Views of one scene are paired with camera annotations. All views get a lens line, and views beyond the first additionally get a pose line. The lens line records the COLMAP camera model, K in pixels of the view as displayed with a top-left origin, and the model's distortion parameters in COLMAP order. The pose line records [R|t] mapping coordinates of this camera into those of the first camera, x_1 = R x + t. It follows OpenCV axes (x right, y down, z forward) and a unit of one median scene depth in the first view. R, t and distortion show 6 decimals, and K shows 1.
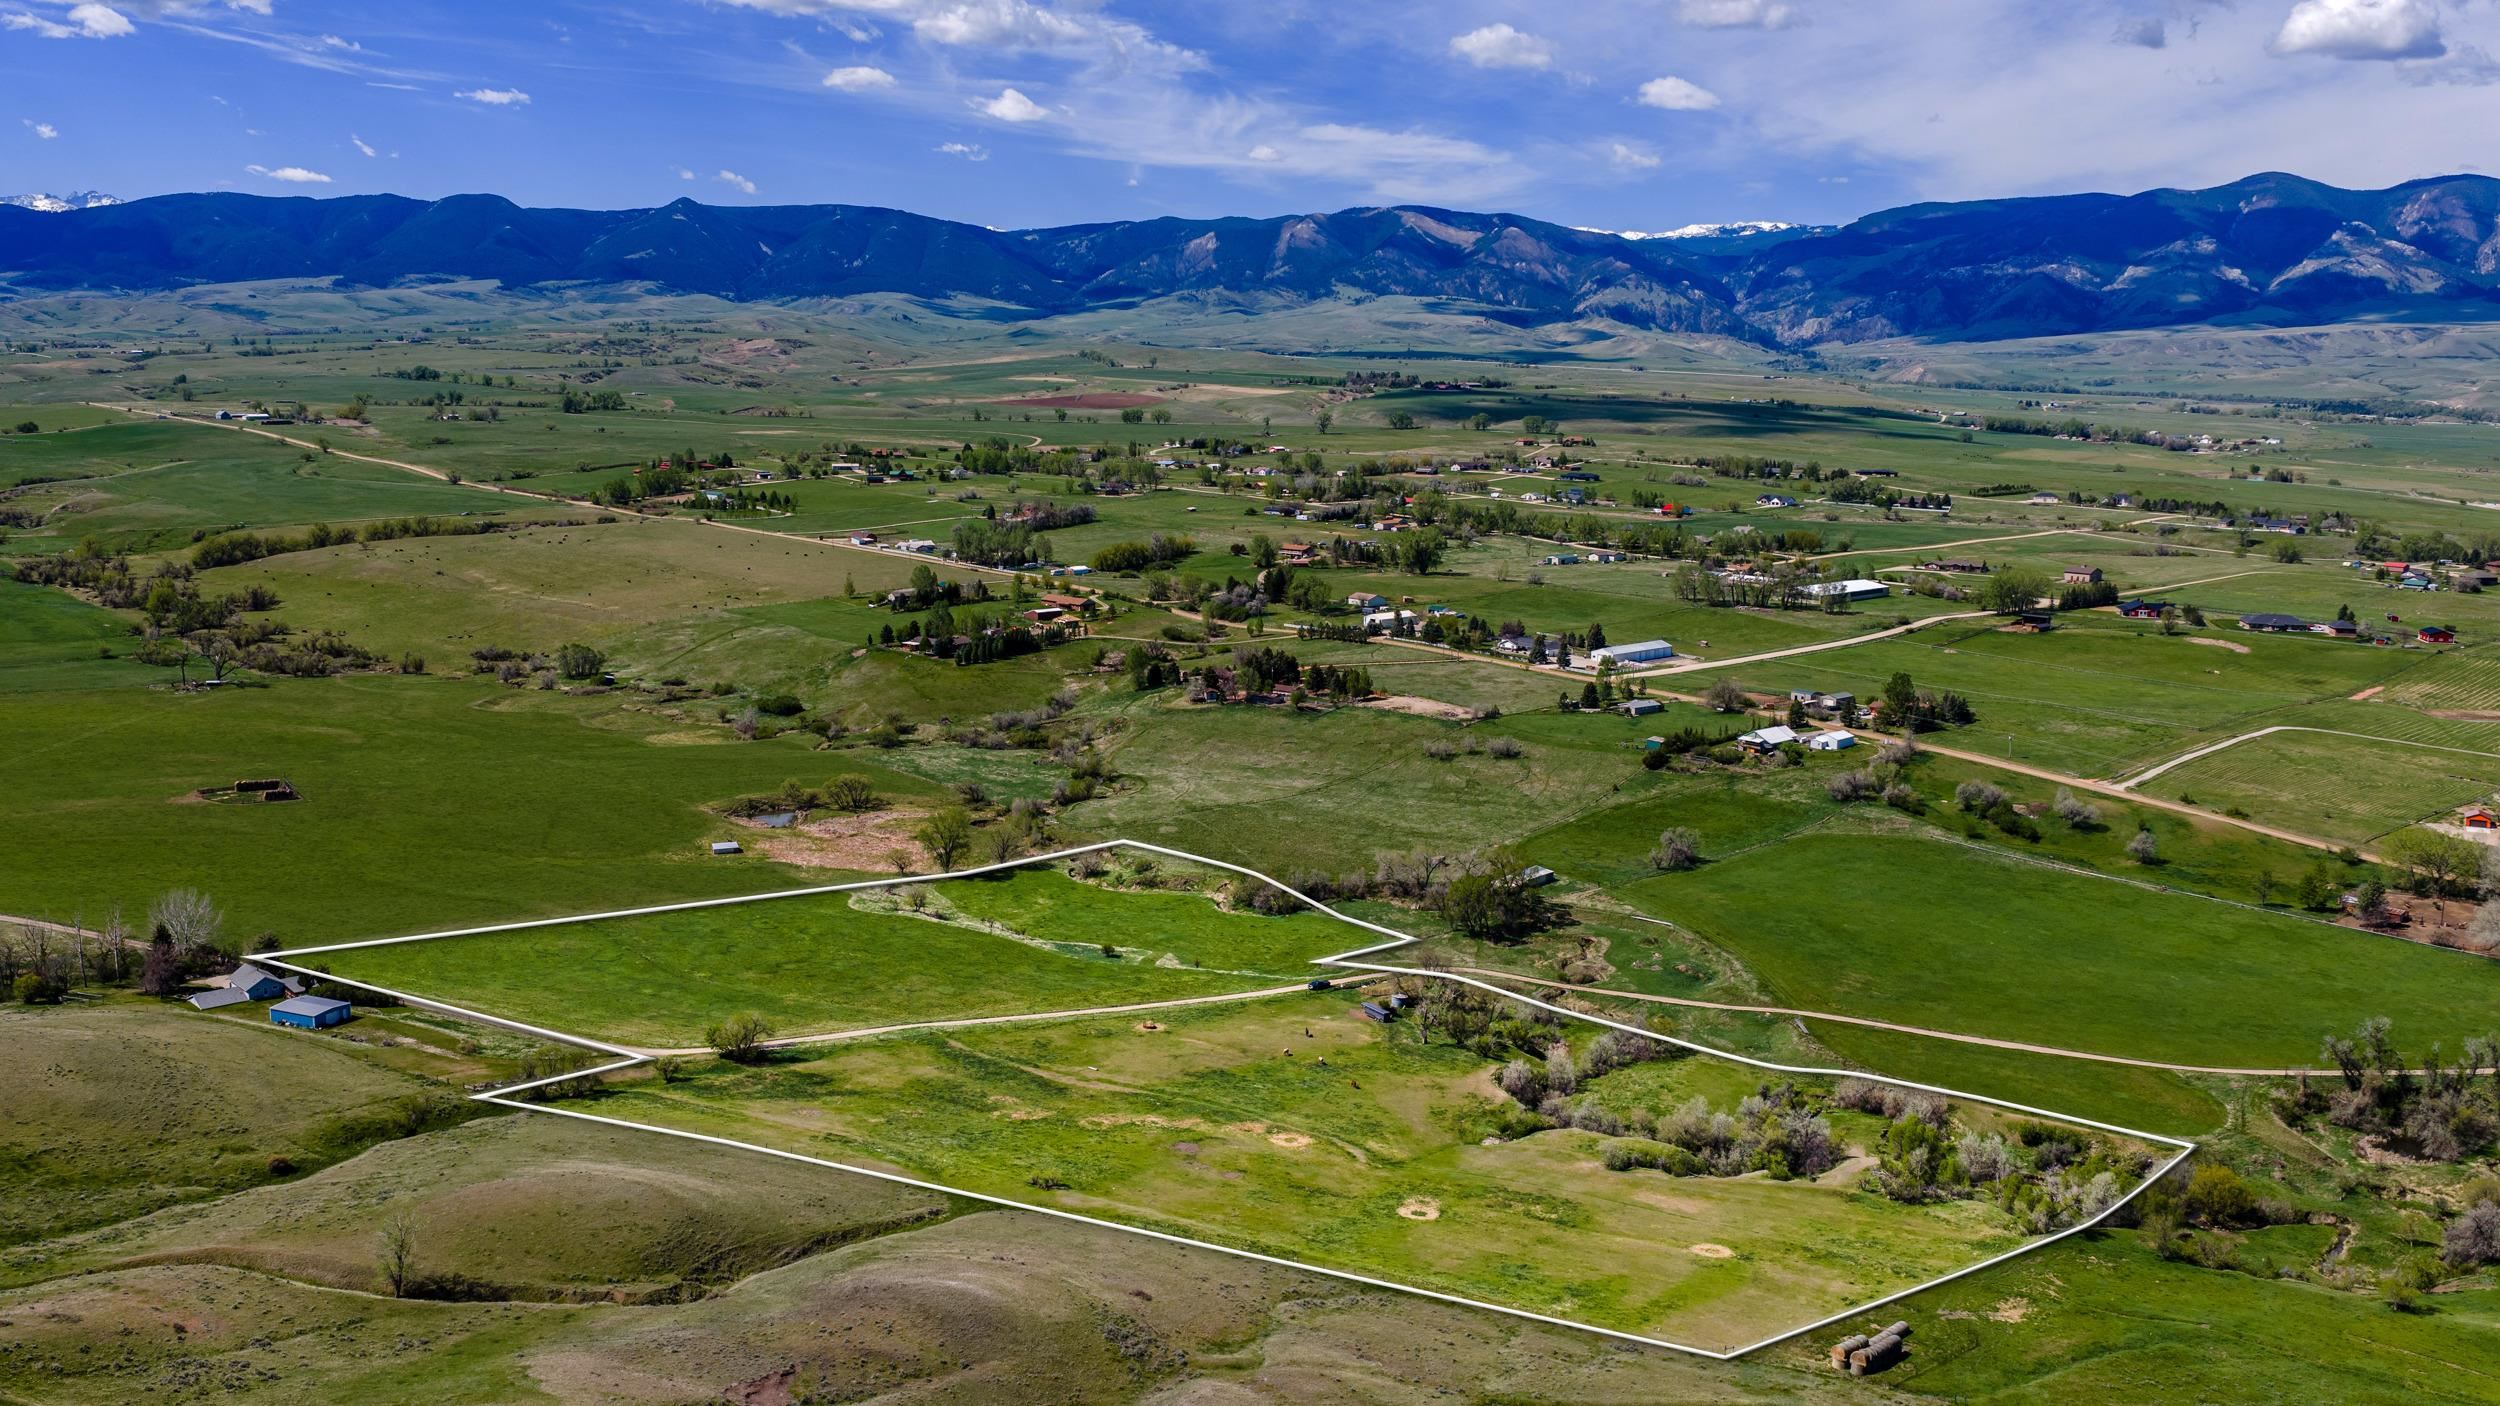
lens RADIAL K [[2008.1, 0, 1233.5], [0, 2008.1, 791.2], [0, 0, 1]] dist [0.034313, -0.058578]
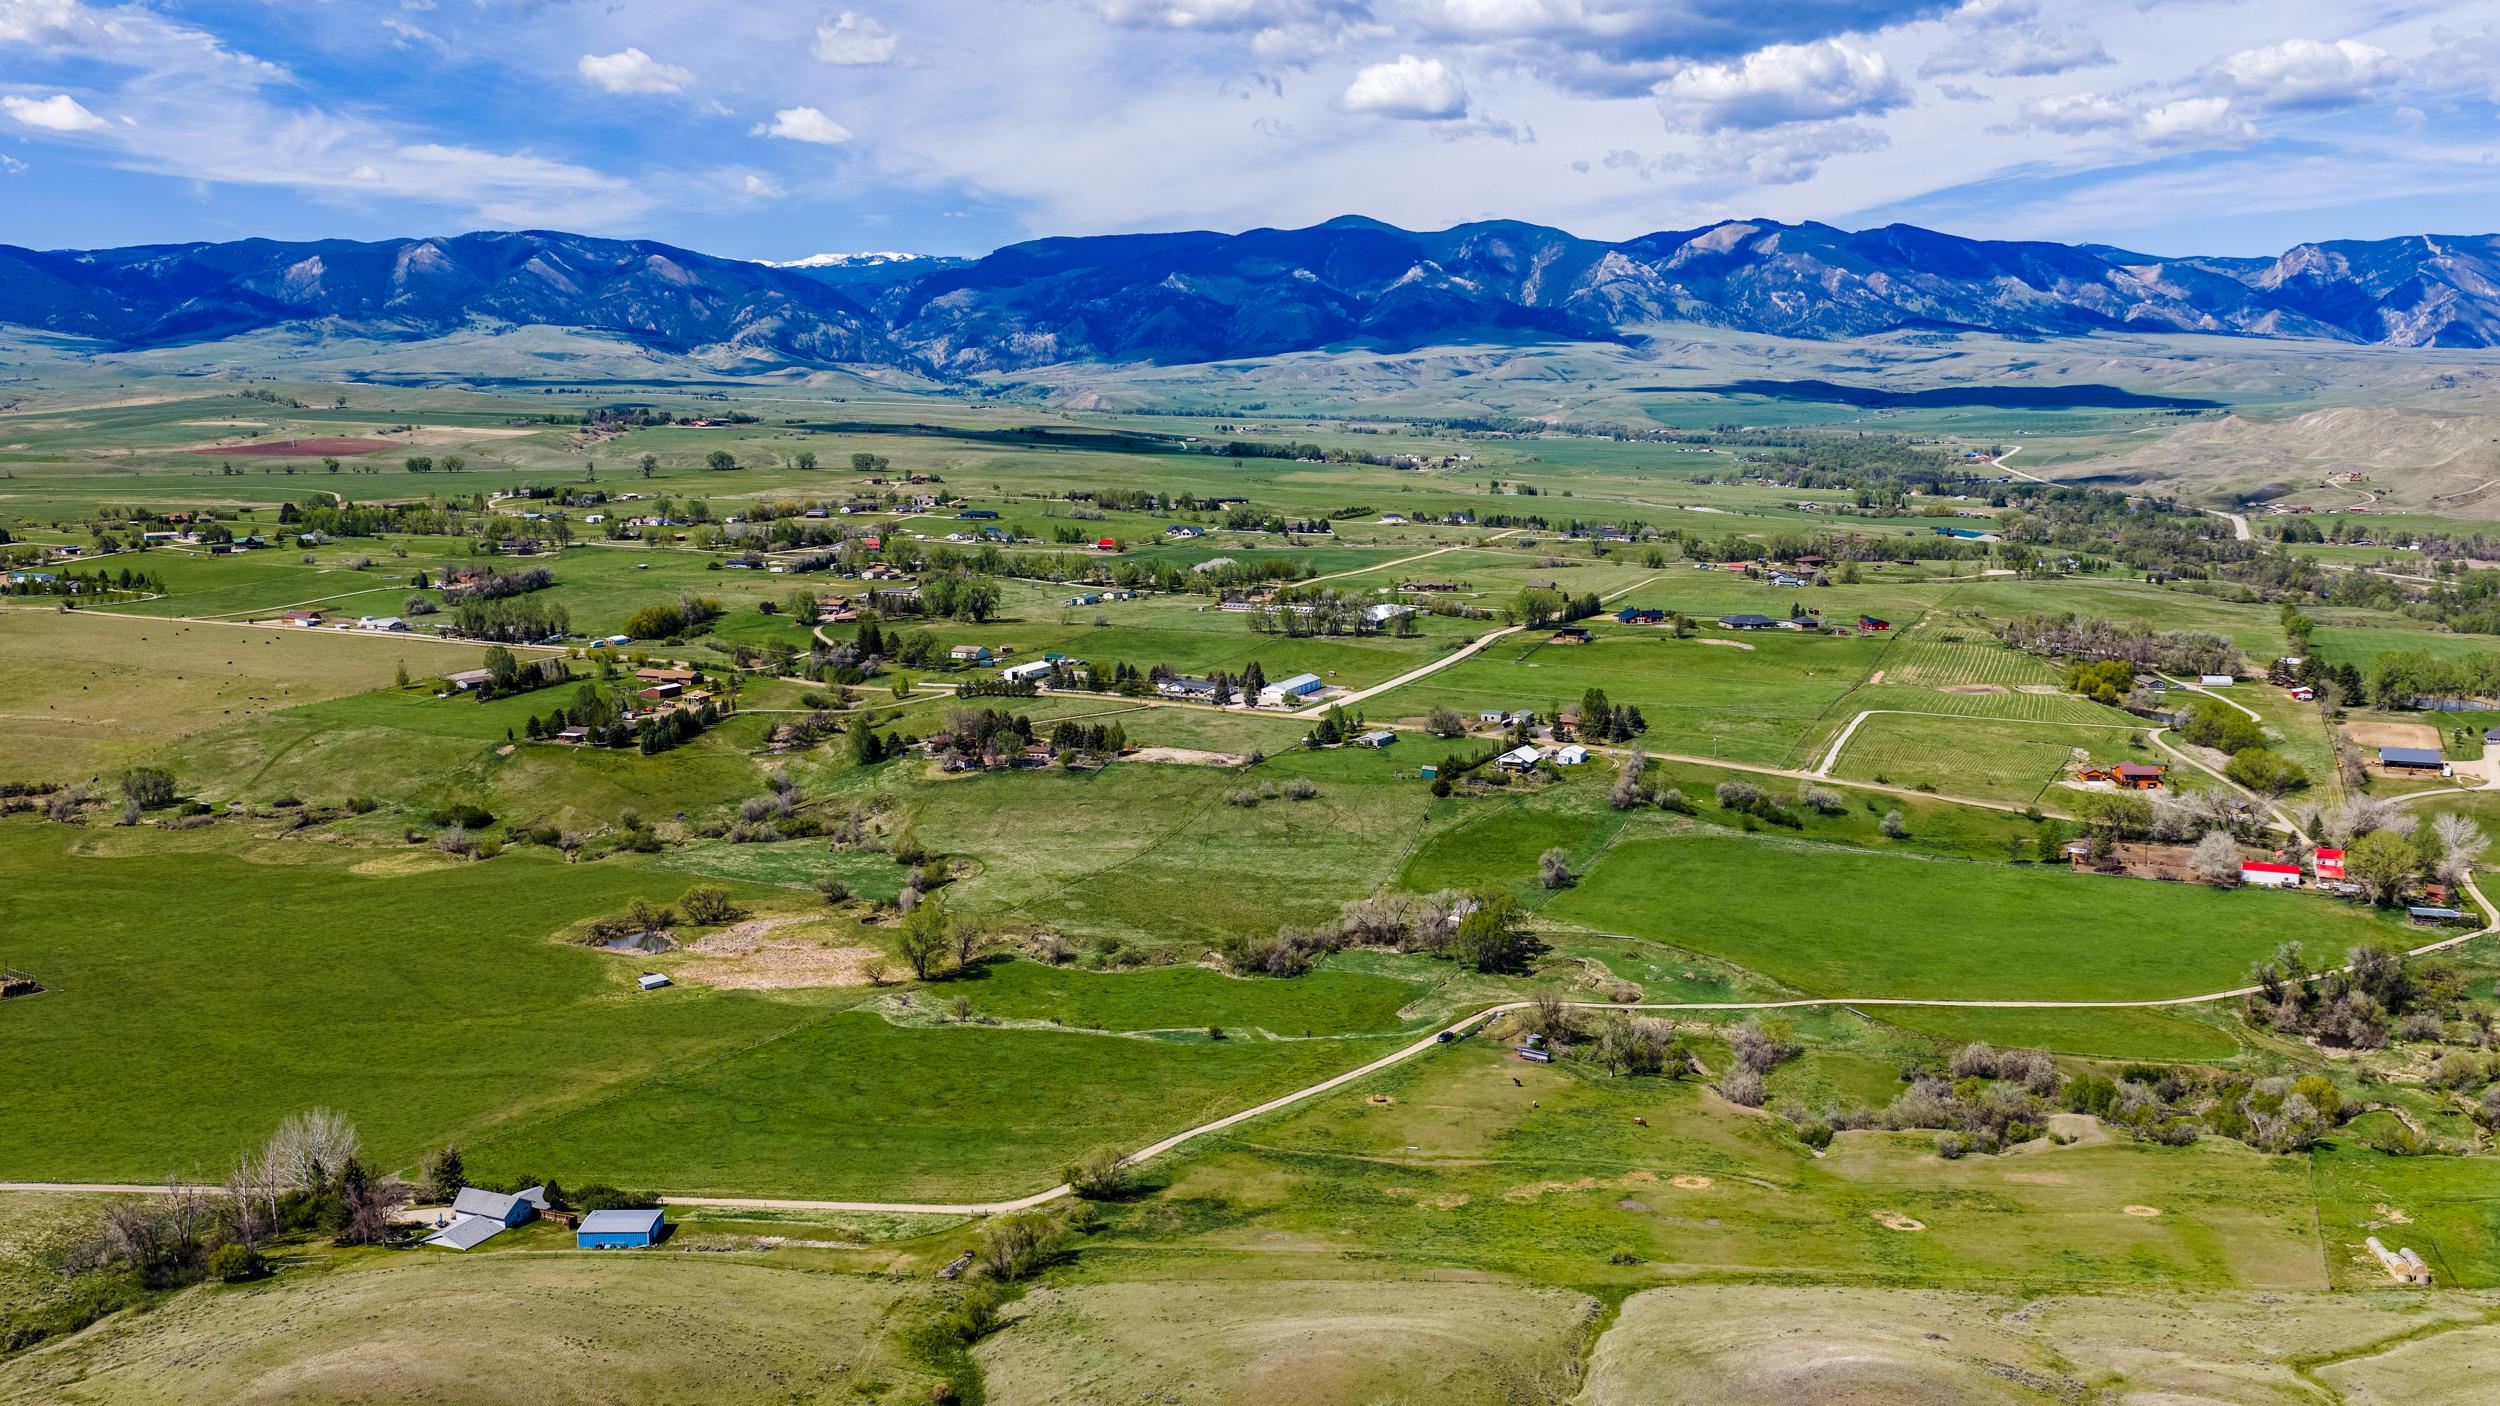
lens RADIAL K [[2034.5, 0, 1247.8], [0, 2034.5, 703.1], [0, 0, 1]] dist [0.031765, -0.074466]
pose [[0.914932, -0.075164, 0.396546, -0.100904], [0.097923, 0.994490, -0.037431, -0.009795], [-0.391548, 0.073078, 0.917251, 0.017181]]
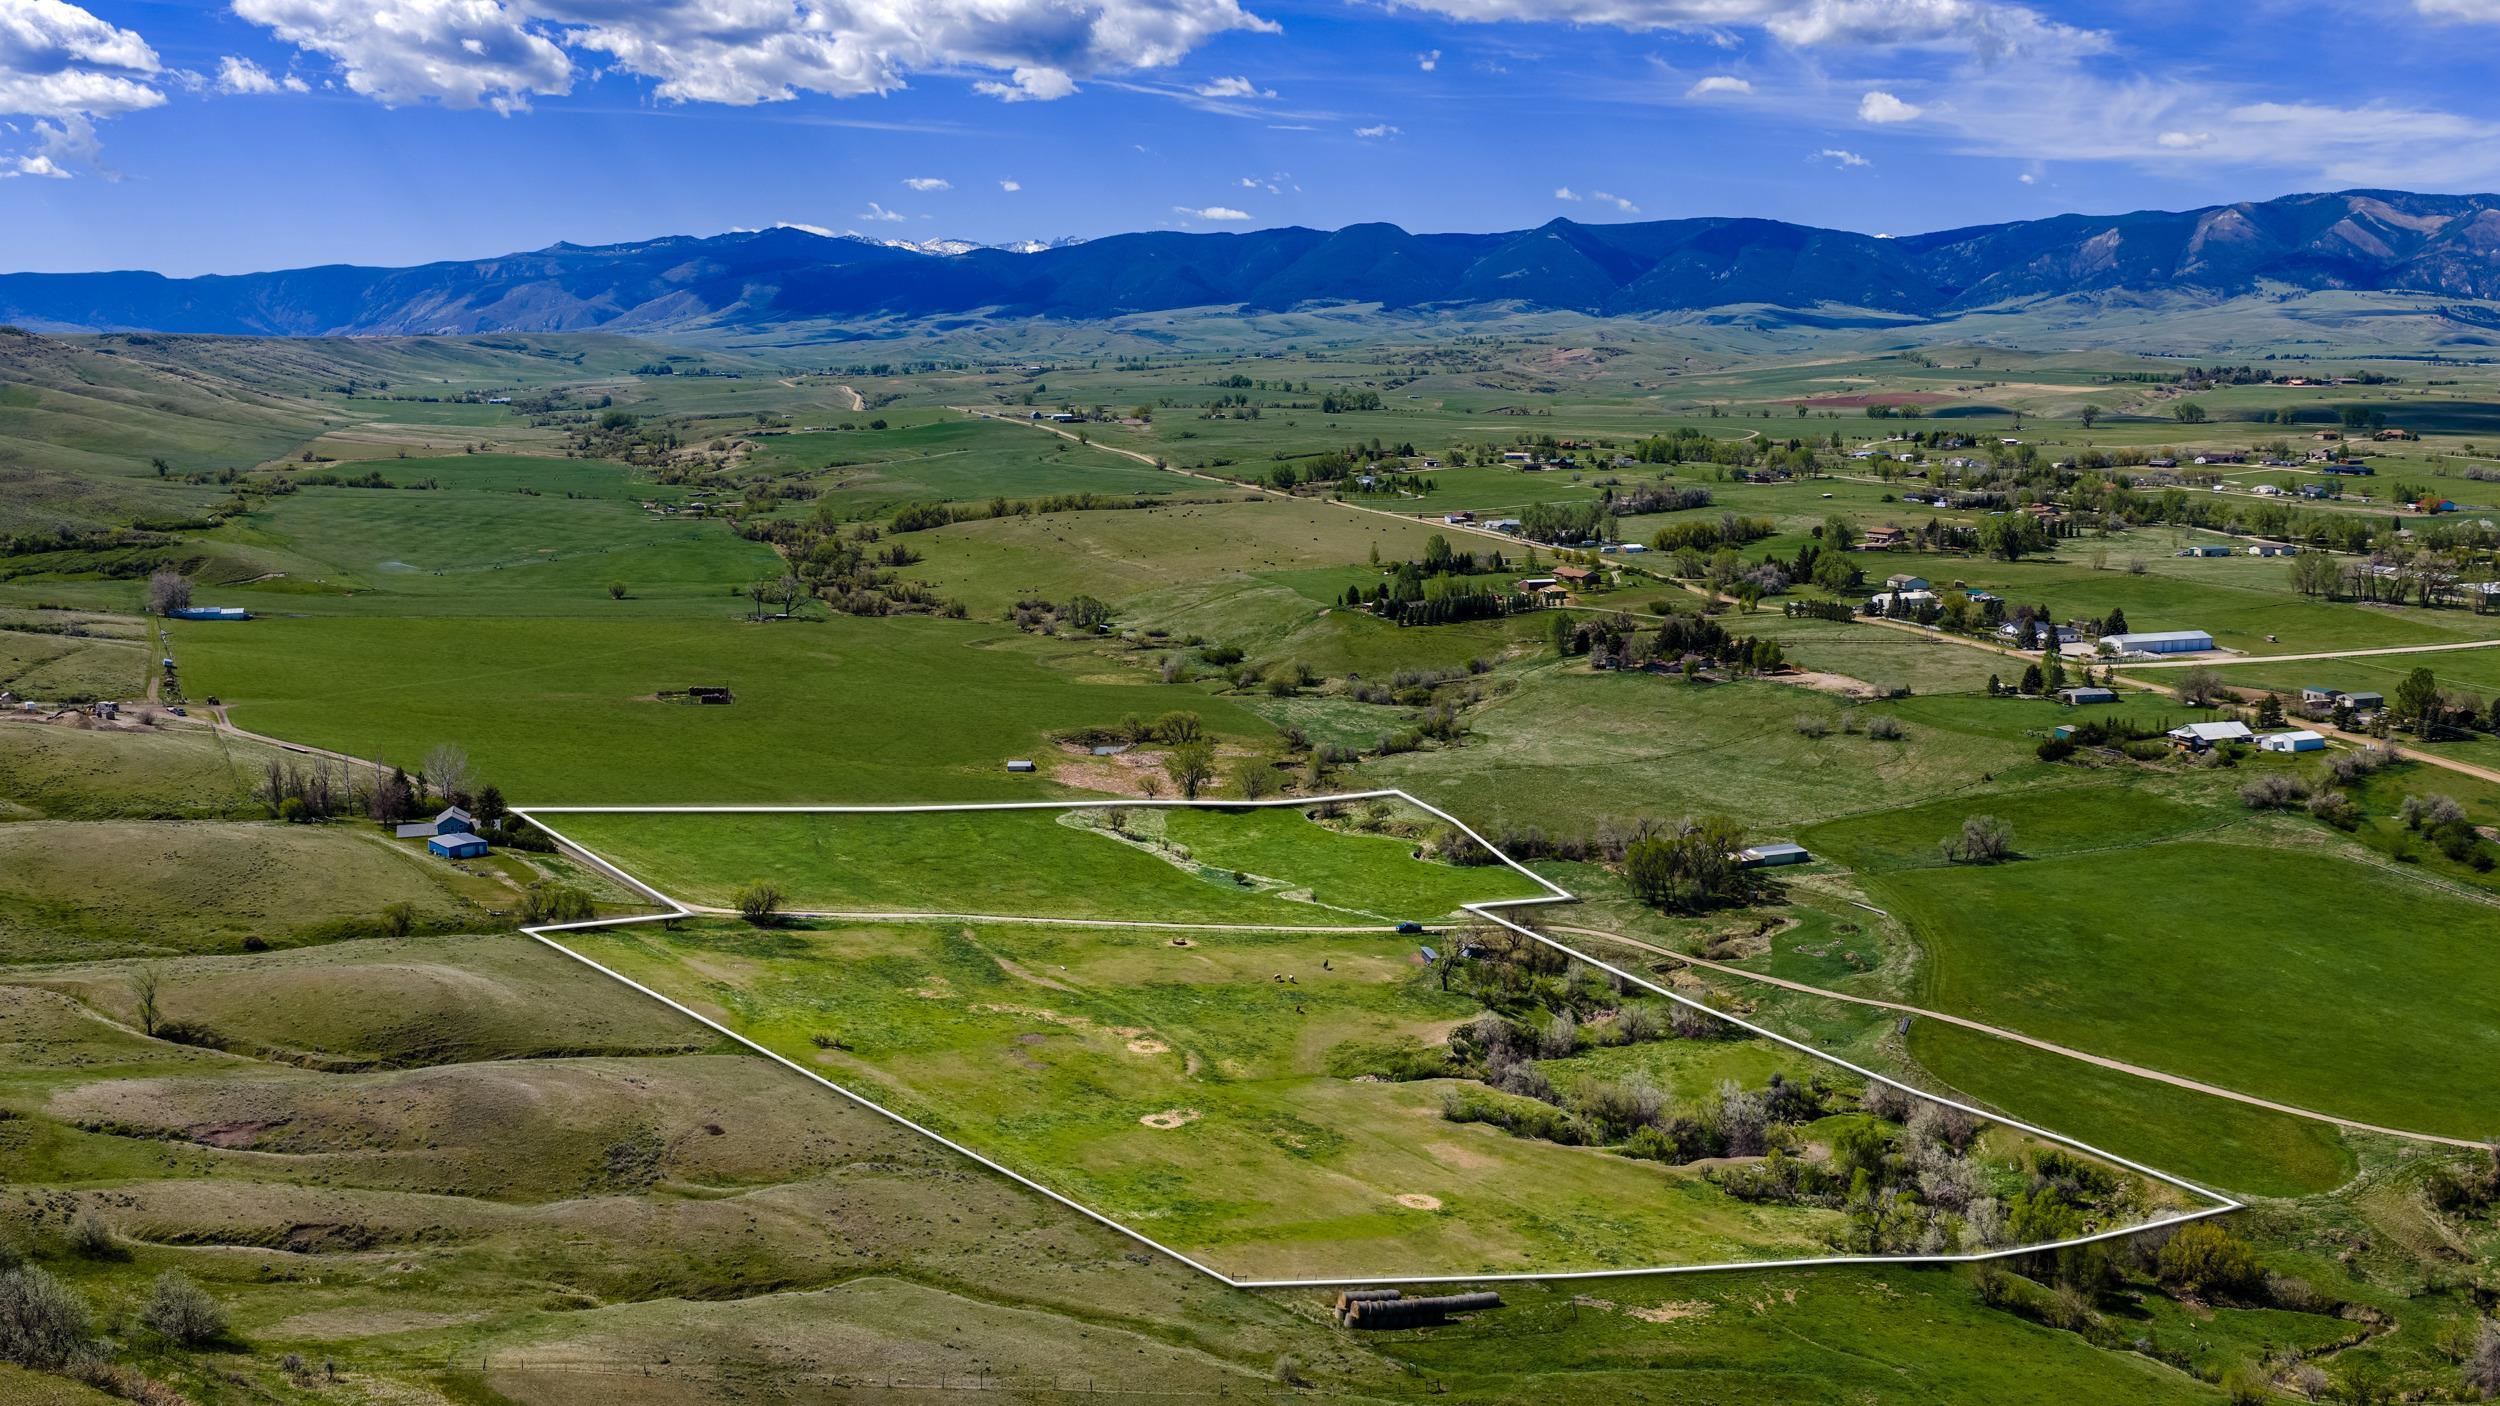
lens RADIAL K [[1998.2, 0, 1244.1], [0, 1998.2, 773.7], [0, 0, 1]] dist [0.029281, -0.042360]
pose [[0.915606, 0.066855, -0.396480, 0.077222], [-0.072453, 0.997371, 0.000859, 0.006356], [0.395495, 0.027940, 0.918043, 0.021426]]
